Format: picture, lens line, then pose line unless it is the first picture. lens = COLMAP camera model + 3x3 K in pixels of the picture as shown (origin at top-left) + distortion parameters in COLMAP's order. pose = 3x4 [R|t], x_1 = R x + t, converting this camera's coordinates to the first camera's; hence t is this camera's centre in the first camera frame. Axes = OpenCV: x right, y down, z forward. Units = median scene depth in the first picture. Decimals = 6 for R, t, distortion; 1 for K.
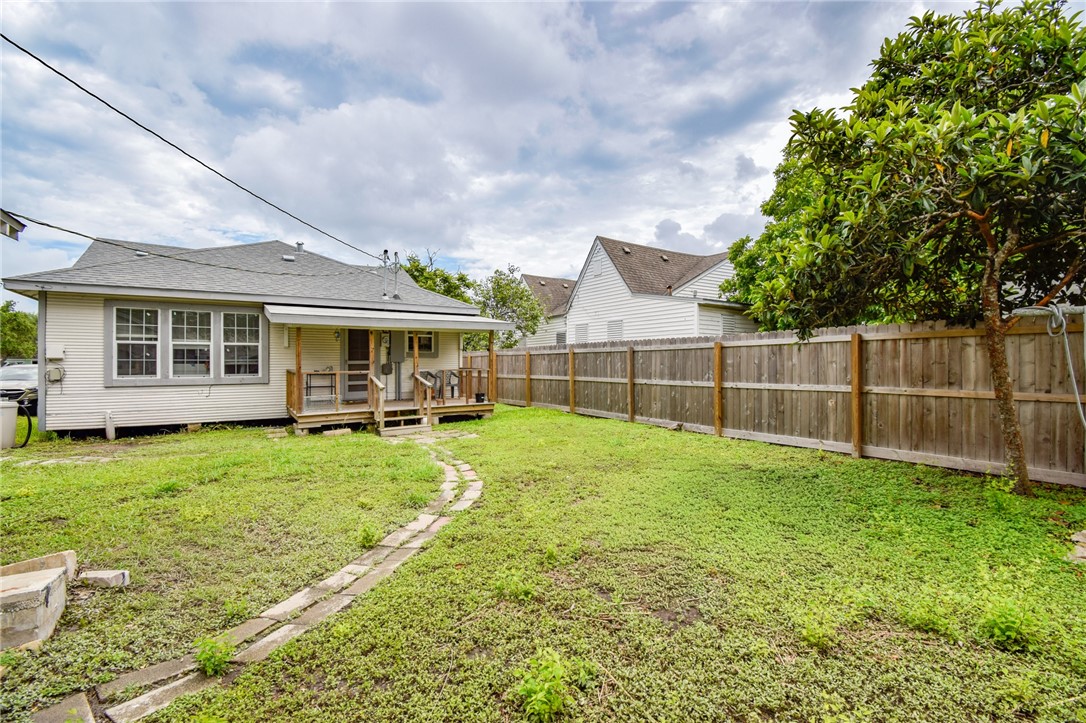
lens RADIAL K [[475.6, 0, 543.0], [0, 475.6, 361.5], [0, 0, 1]] dist [-0.026180, -0.000591]
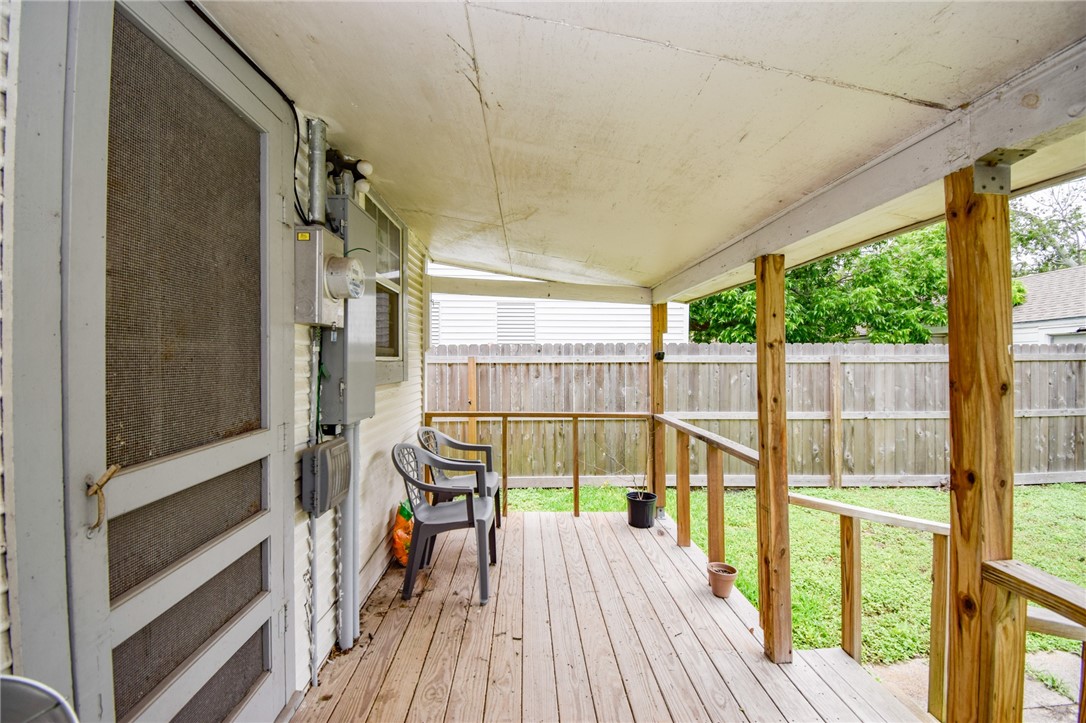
lens RADIAL K [[475.6, 0, 543.0], [0, 475.6, 361.5], [0, 0, 1]] dist [-0.026180, -0.000591]
pose [[0.521794, 0.001017, 0.853071, -0.470715], [-0.005710, 0.999981, 0.002301, -0.022410], [-0.853052, -0.006072, 0.521790, 0.962784]]
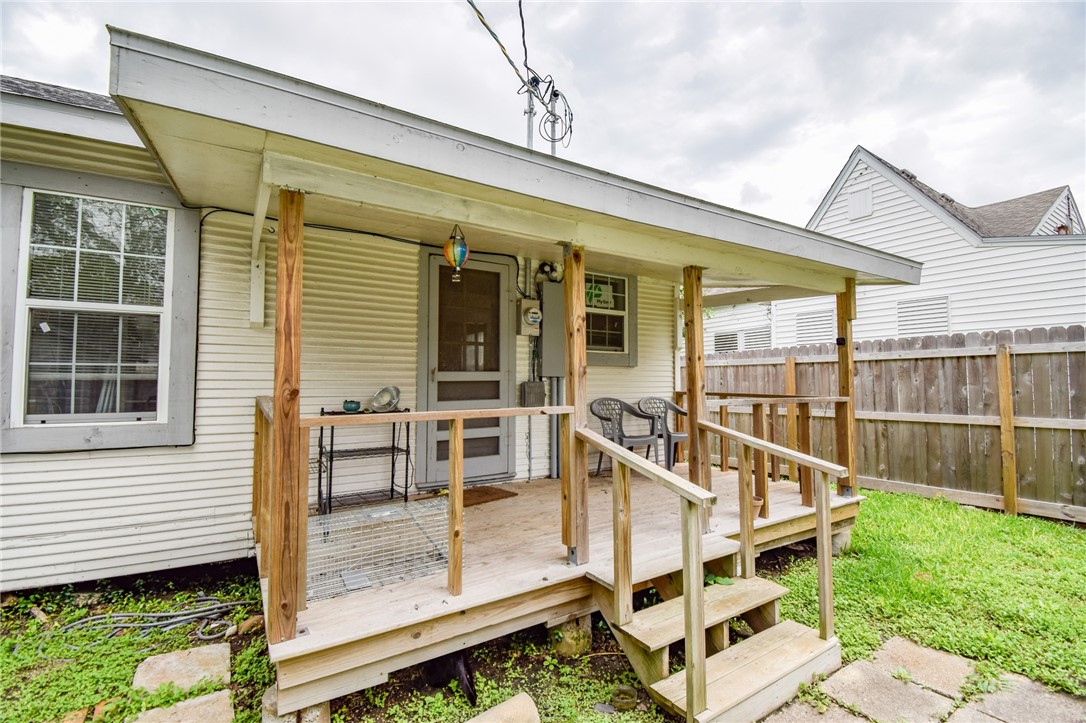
lens RADIAL K [[475.6, 0, 543.0], [0, 475.6, 361.5], [0, 0, 1]] dist [-0.026180, -0.000591]
pose [[0.999485, 0.003673, -0.031881, -0.347710], [-0.004943, 0.999193, -0.039869, 0.005003], [0.031709, 0.040006, 0.998696, 0.699835]]
